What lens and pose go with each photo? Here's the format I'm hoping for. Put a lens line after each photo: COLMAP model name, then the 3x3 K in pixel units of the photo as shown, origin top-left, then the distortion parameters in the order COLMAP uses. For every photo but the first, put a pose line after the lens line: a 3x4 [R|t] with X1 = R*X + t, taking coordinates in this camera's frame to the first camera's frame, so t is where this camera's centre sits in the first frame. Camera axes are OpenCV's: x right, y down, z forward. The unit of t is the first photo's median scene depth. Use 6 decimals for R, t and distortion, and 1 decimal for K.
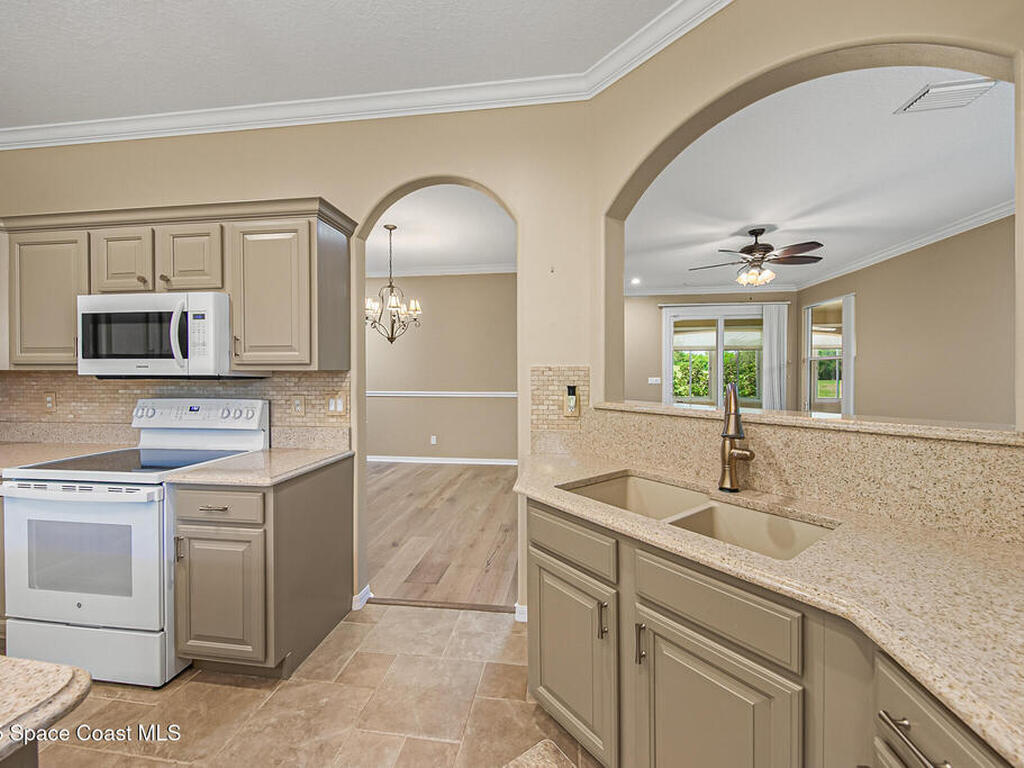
lens RADIAL K [[419.4, 0, 515.1], [0, 419.4, 378.6], [0, 0, 1]] dist [0.001015, -0.000434]
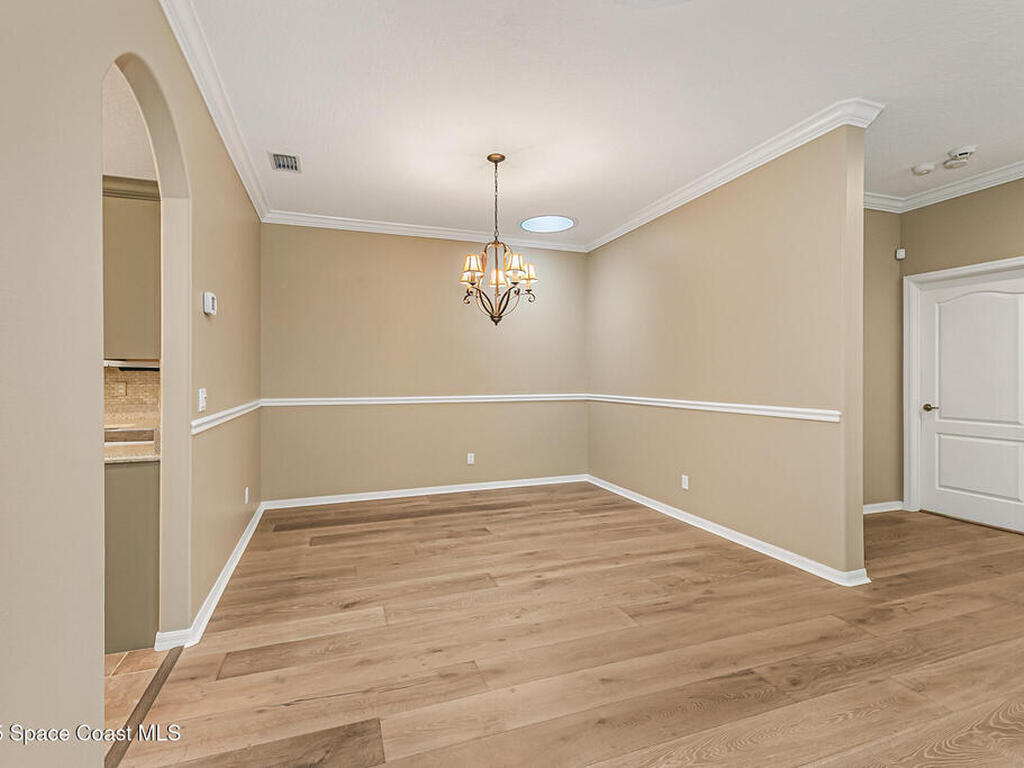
lens RADIAL K [[490.6, 0, 501.7], [0, 490.6, 379.3], [0, 0, 1]] dist [0.002267, 0.000162]
pose [[0.448790, 0.006199, -0.893616, 0.955563], [-0.012880, 0.999917, 0.000468, 0.014690], [0.893545, 0.011299, 0.448832, 1.427673]]
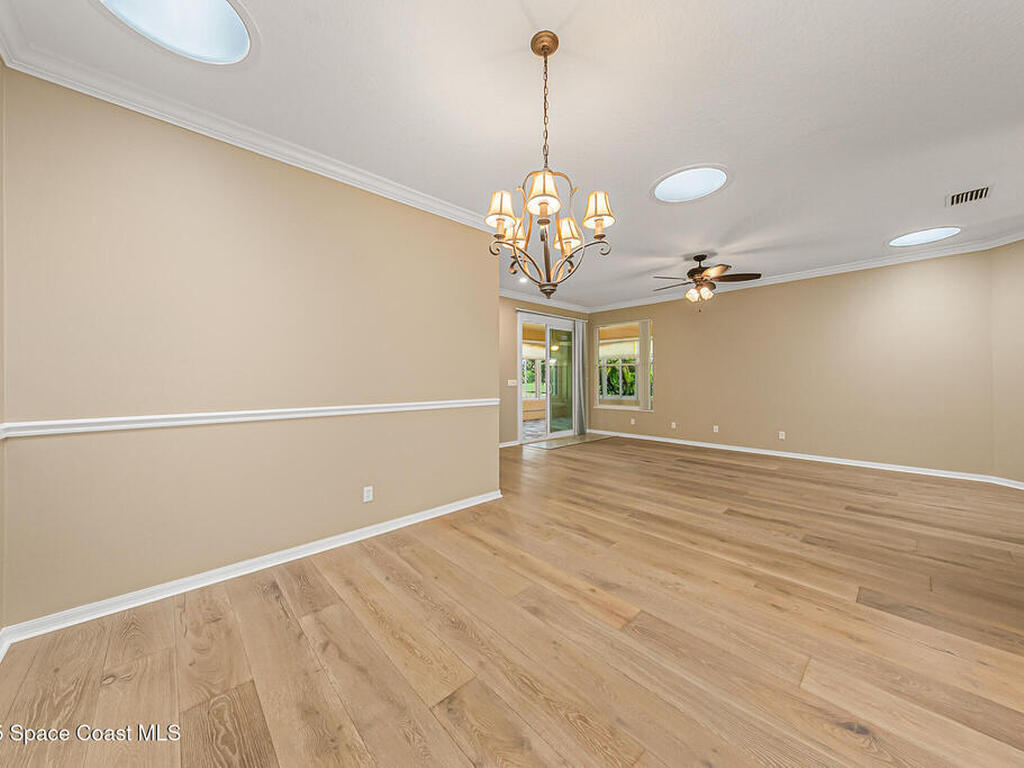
lens RADIAL K [[373.5, 0, 508.8], [0, 373.5, 375.9], [0, 0, 1]] dist [0.005152, -0.000474]
pose [[0.630457, 0.005151, 0.776207, -1.422516], [0.015908, 0.999682, -0.019555, 0.019972], [-0.776061, 0.024677, 0.630174, 1.719724]]
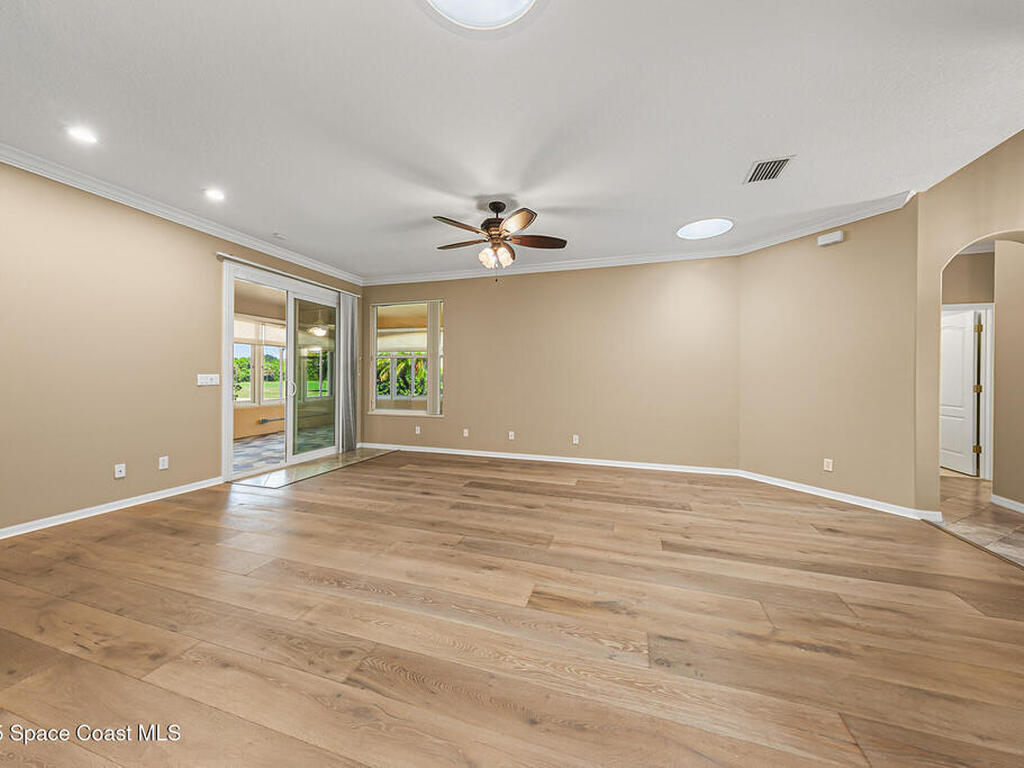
lens RADIAL K [[373.5, 0, 513.5], [0, 373.5, 375.7], [0, 0, 1]] dist [0.005152, -0.000474]
pose [[0.161783, 0.005807, 0.986809, -0.439824], [0.009767, 0.999924, -0.007486, 0.027729], [-0.986778, 0.010849, 0.161714, 1.925192]]
